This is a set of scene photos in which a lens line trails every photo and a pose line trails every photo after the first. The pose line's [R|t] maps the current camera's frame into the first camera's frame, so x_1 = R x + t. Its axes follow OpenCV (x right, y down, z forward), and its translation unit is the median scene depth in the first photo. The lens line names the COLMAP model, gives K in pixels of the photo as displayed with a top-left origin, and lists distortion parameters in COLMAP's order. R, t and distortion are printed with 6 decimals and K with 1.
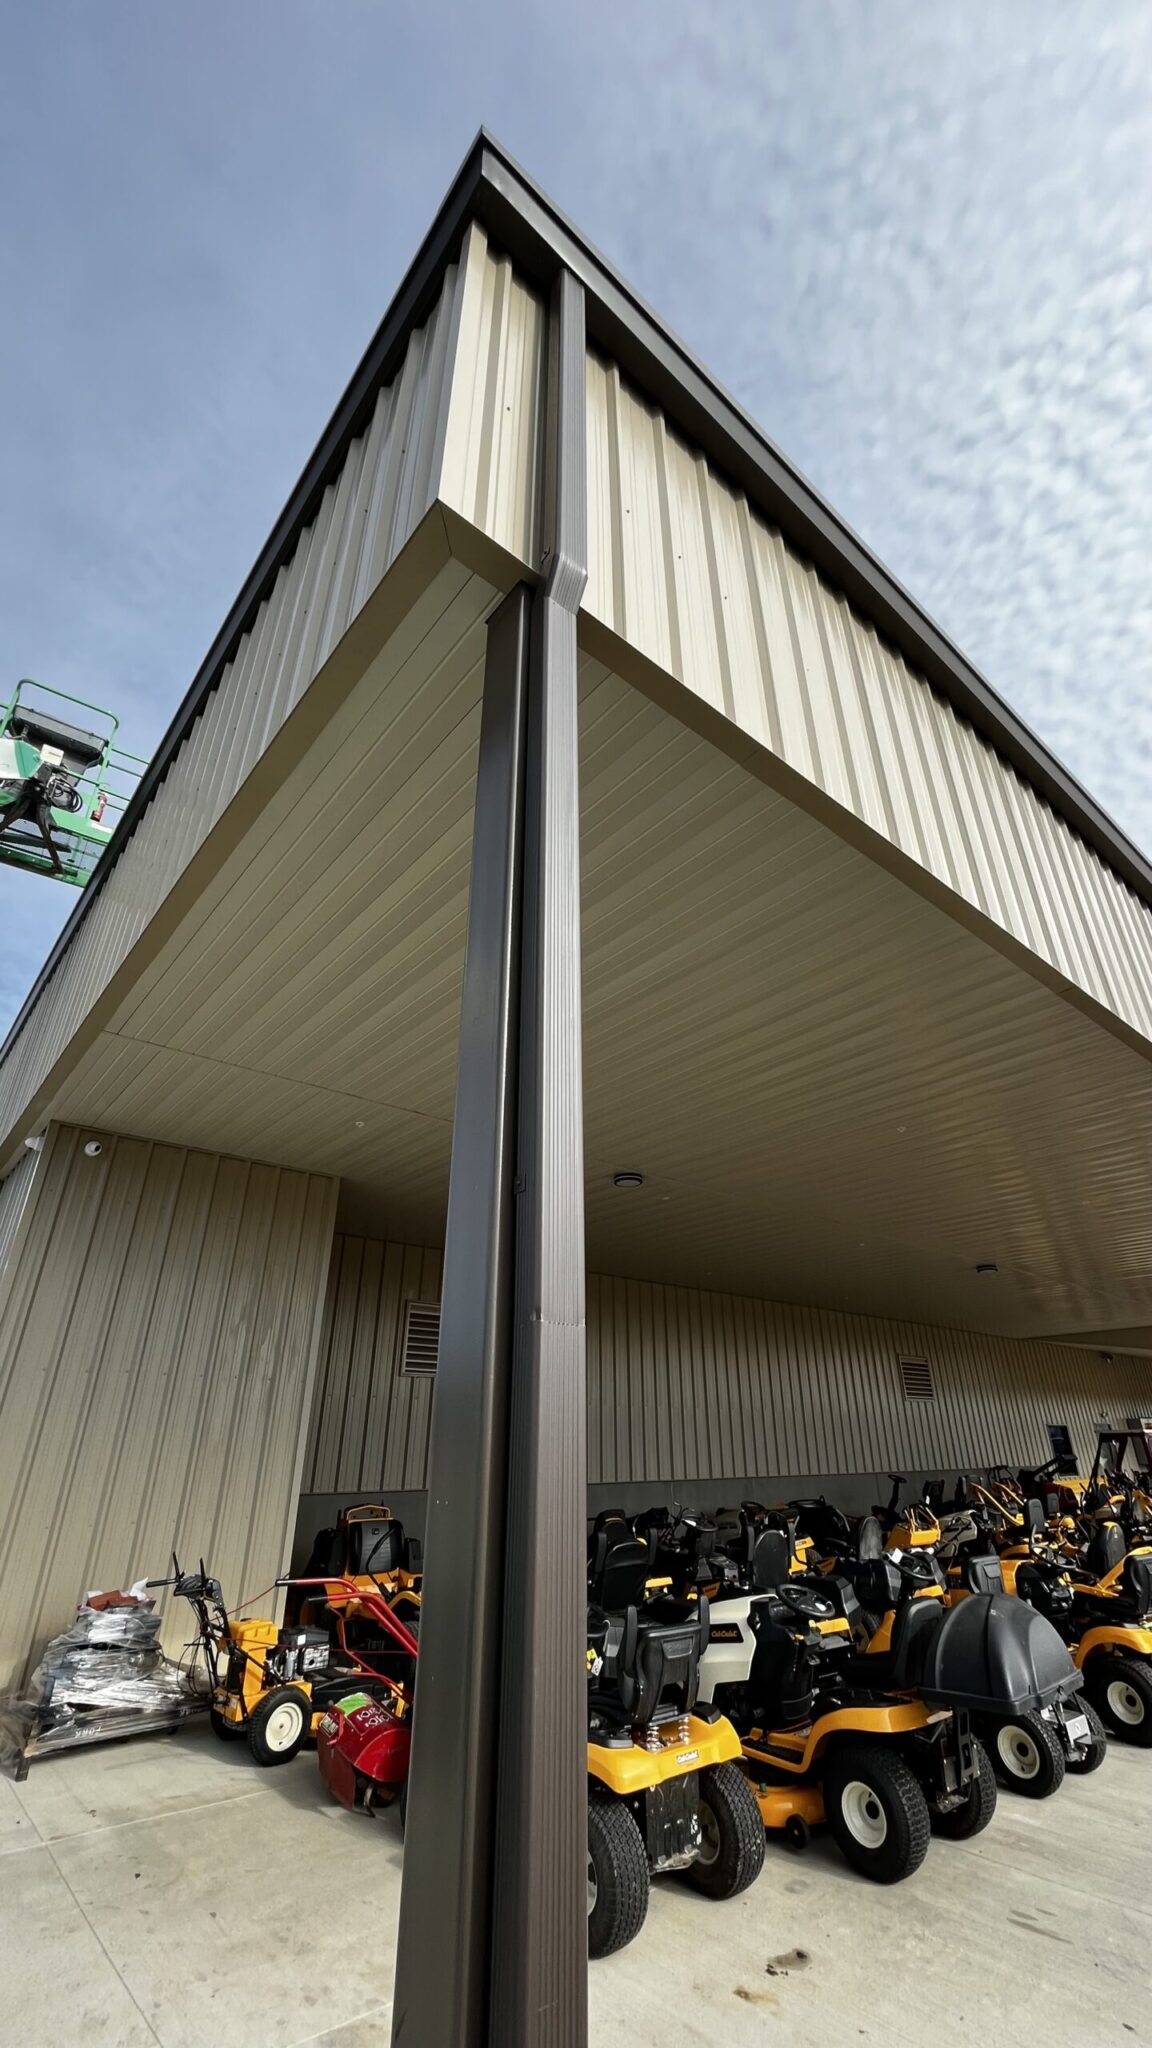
lens RADIAL K [[816.7, 0, 576.0], [0, 816.7, 1024.0], [0, 0, 1]] dist [0.000784, 0.000034]
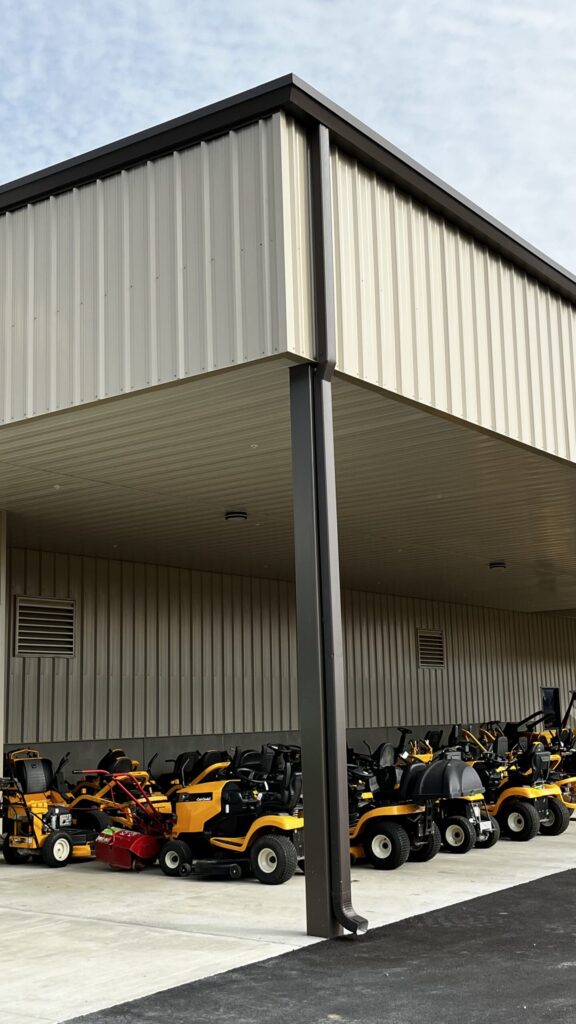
lens RADIAL K [[1157.7, 0, 257.1], [0, 1157.7, 514.9], [0, 0, 1]] dist [0.107900, -0.004742]
pose [[0.976934, 0.014251, 0.213064, -0.454629], [-0.076558, 0.954816, 0.287168, -0.525890], [-0.199344, -0.296856, 0.933884, -1.109743]]
